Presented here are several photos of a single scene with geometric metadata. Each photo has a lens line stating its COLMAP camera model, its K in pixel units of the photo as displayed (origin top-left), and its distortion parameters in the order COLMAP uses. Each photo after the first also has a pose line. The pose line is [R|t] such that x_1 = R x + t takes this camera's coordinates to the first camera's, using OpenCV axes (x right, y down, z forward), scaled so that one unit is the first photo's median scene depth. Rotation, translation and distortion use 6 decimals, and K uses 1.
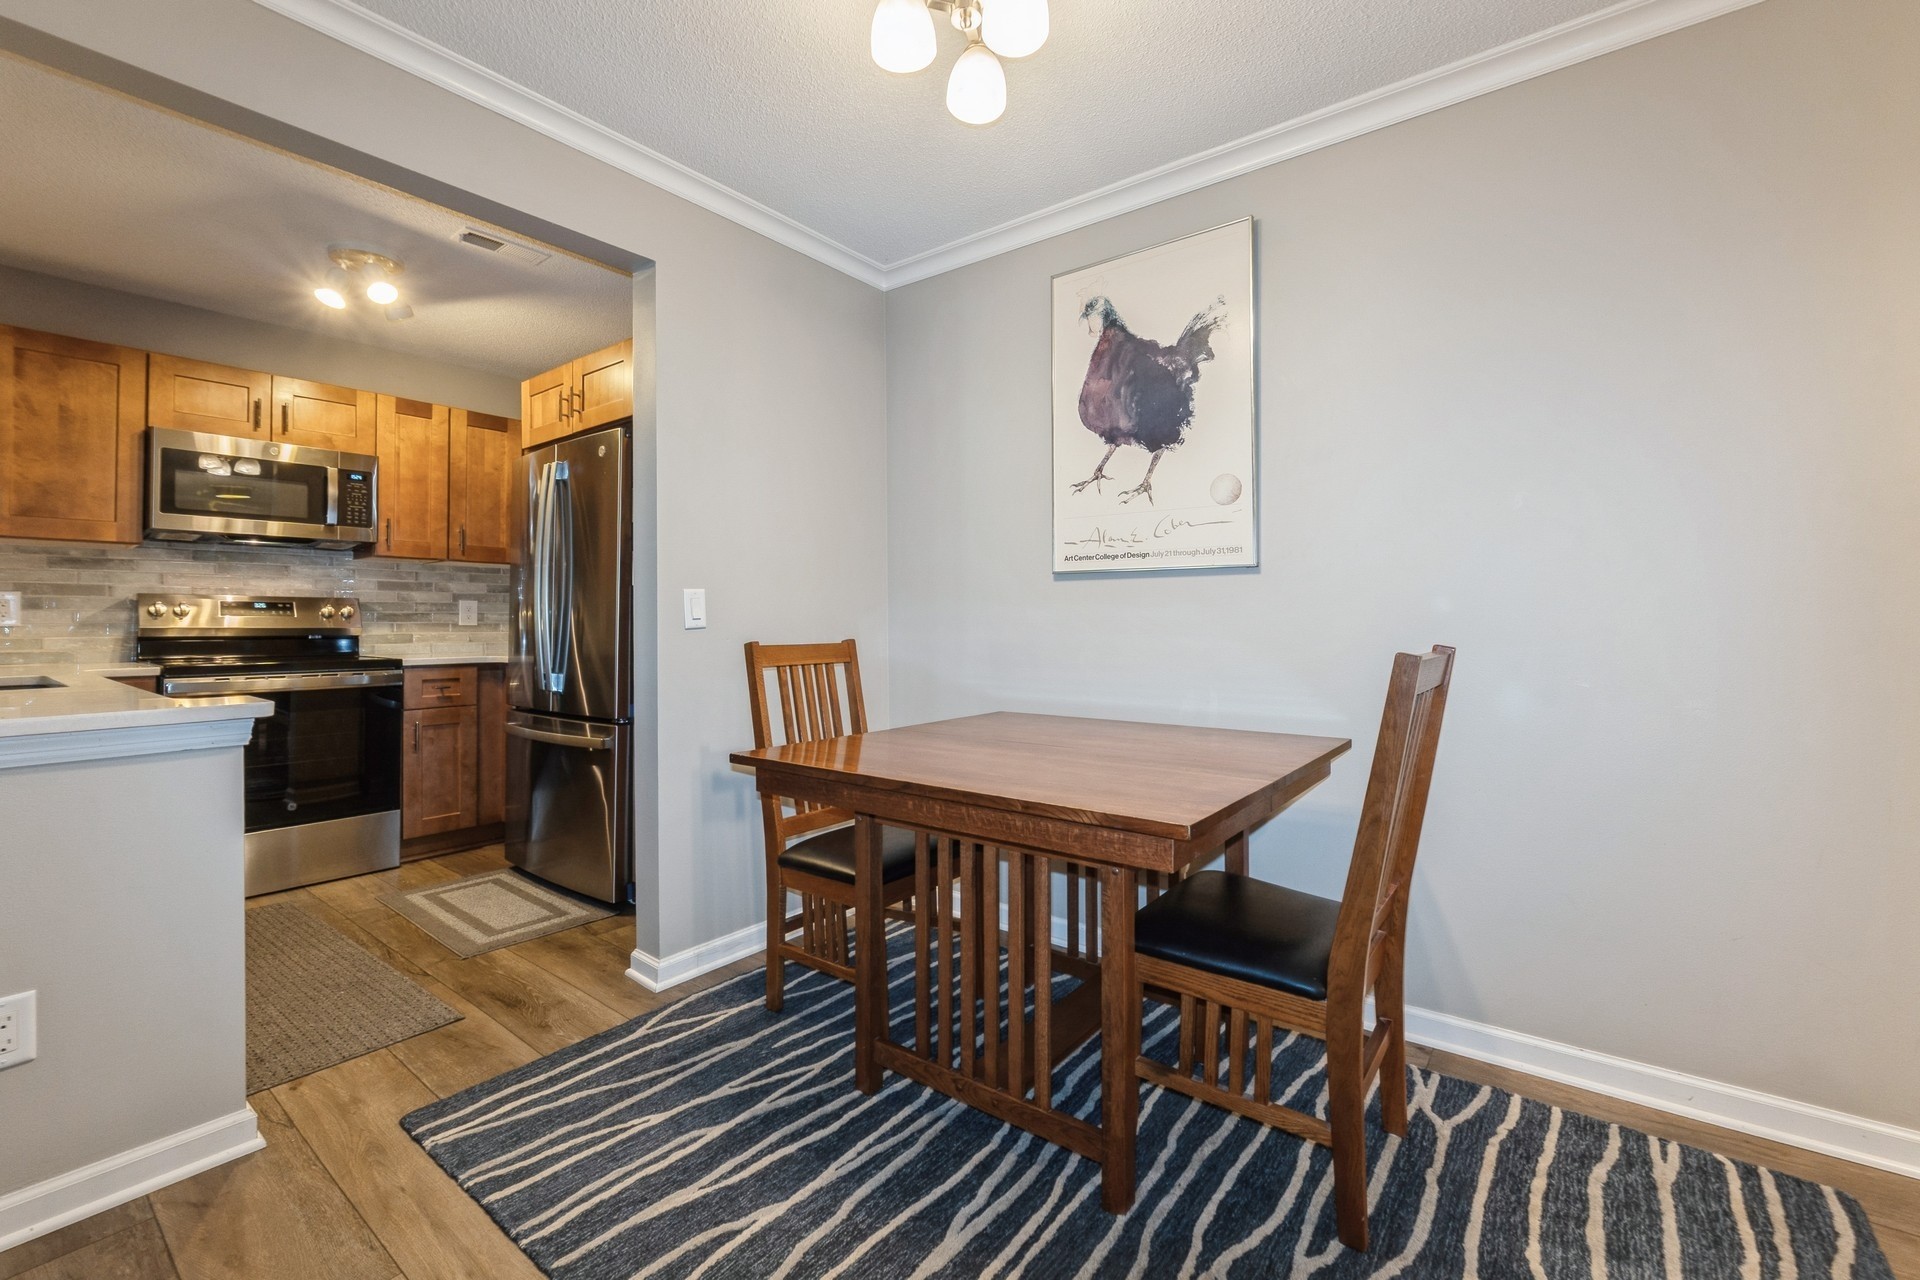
lens RADIAL K [[808.6, 0, 970.3], [0, 808.6, 606.7], [0, 0, 1]] dist [-0.008045, -0.000054]
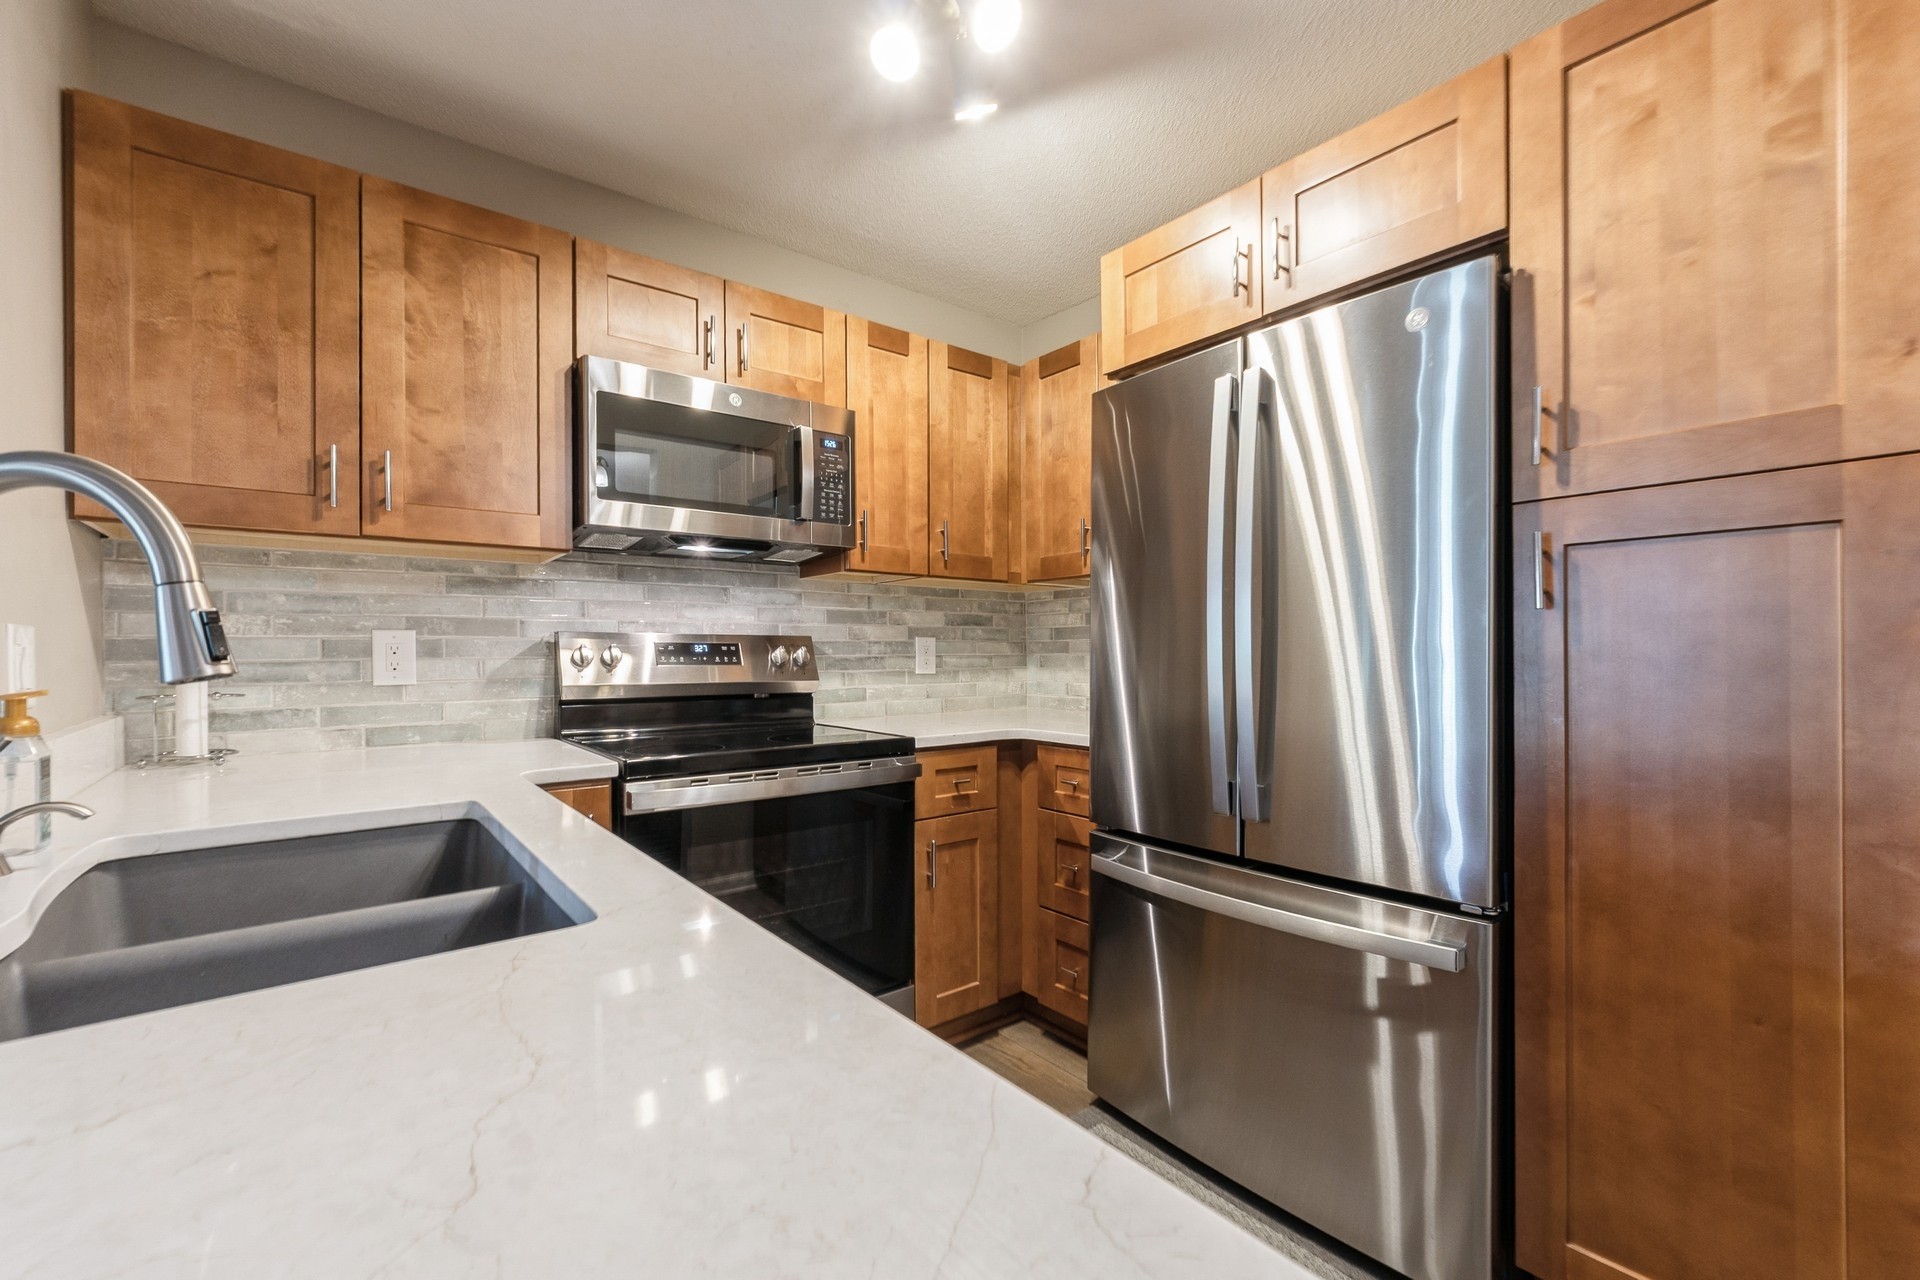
lens RADIAL K [[817.8, 0, 934.3], [0, 817.8, 652.7], [0, 0, 1]] dist [0.002967, 0.000241]
pose [[0.962964, 0.000199, -0.269628, -0.621854], [0.005093, 0.999808, 0.018928, -0.011516], [0.269580, -0.019600, 0.962778, 0.488795]]
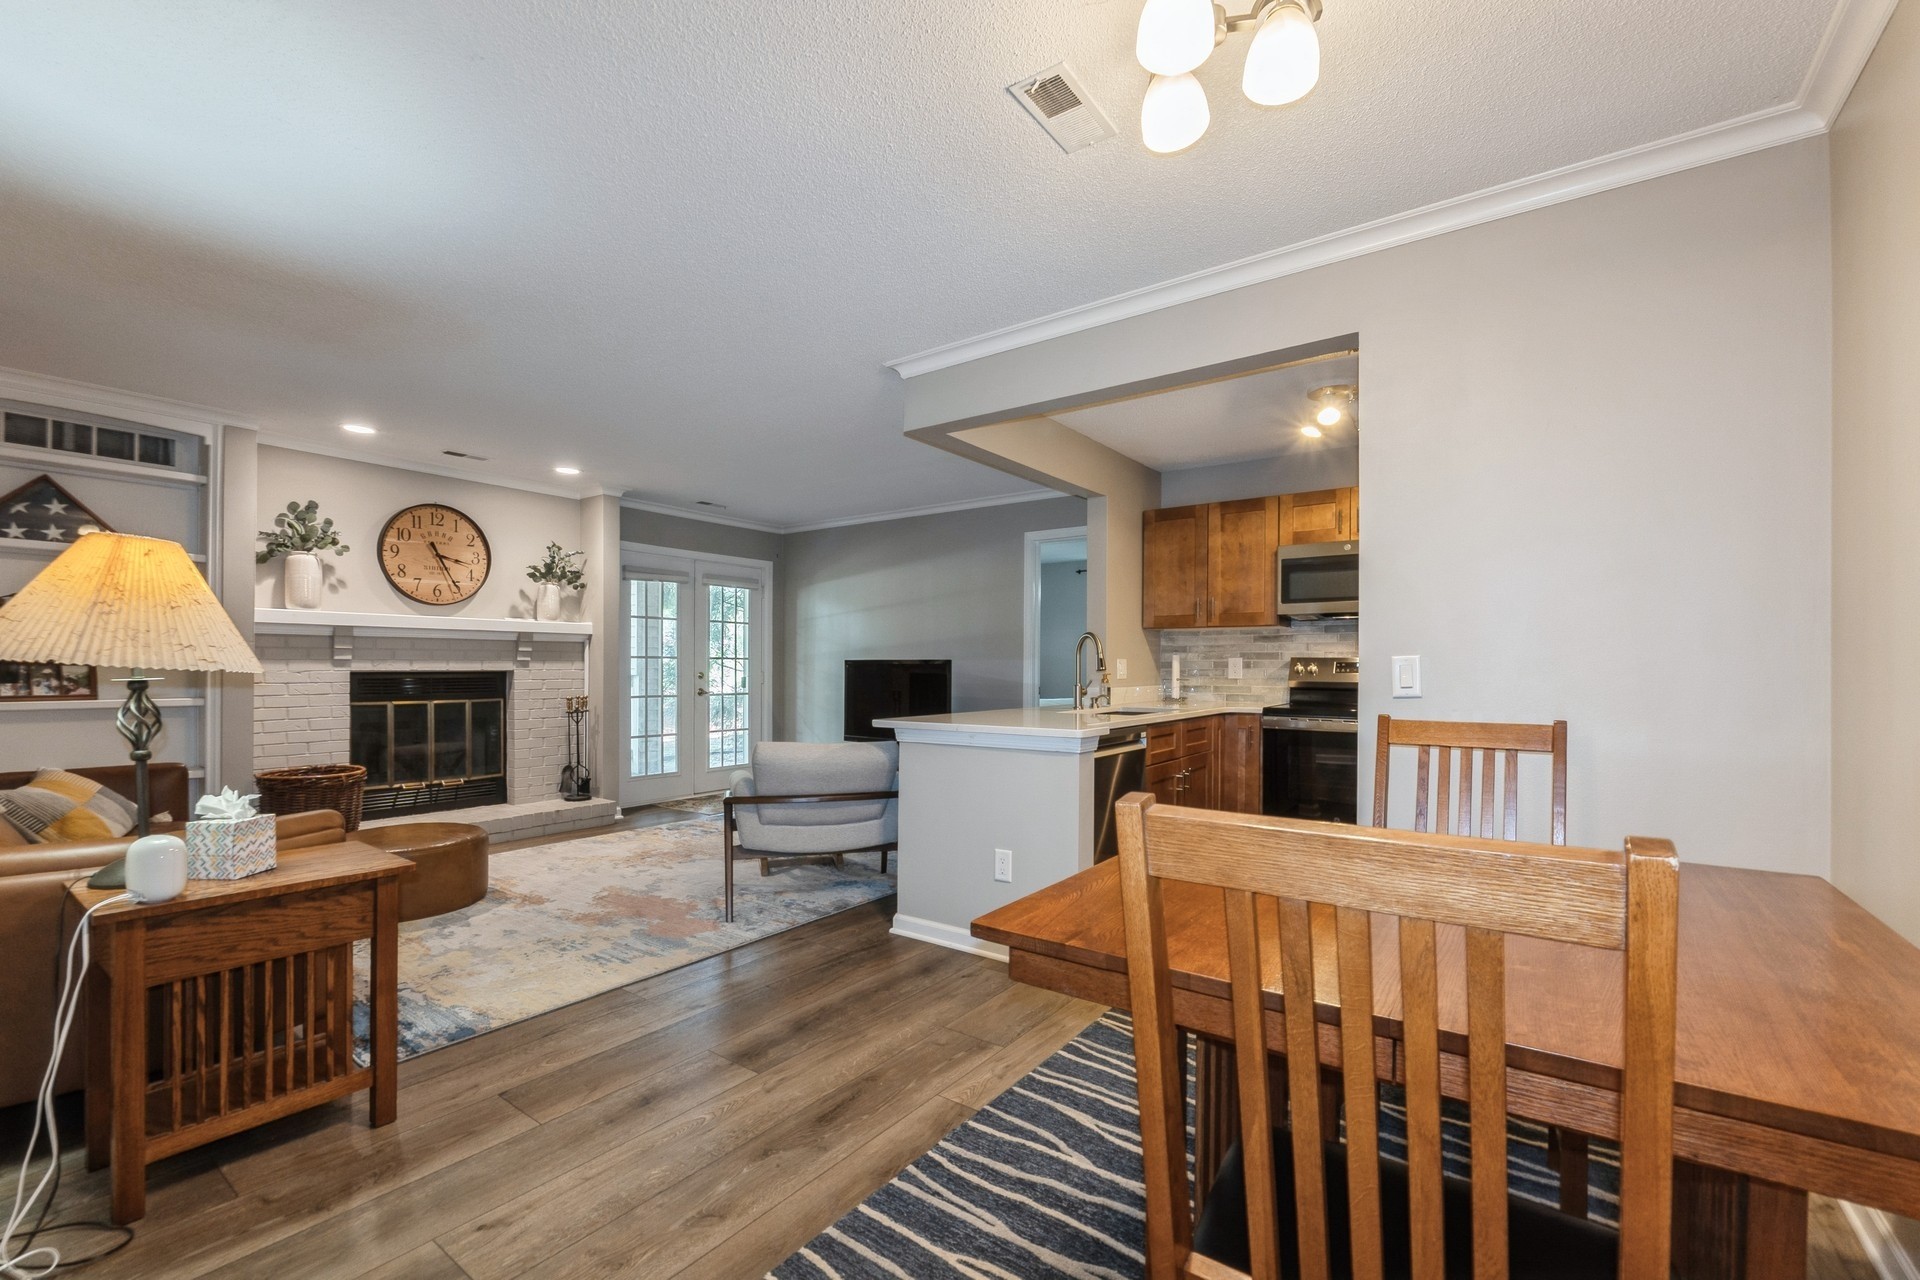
lens RADIAL K [[824.9, 0, 963.0], [0, 824.9, 665.1], [0, 0, 1]] dist [-0.001095, 0.000334]
pose [[0.020431, 0.003680, -0.999784, 0.518072], [0.014084, 0.999893, 0.003968, -0.018662], [0.999692, -0.014162, 0.020377, 0.395611]]
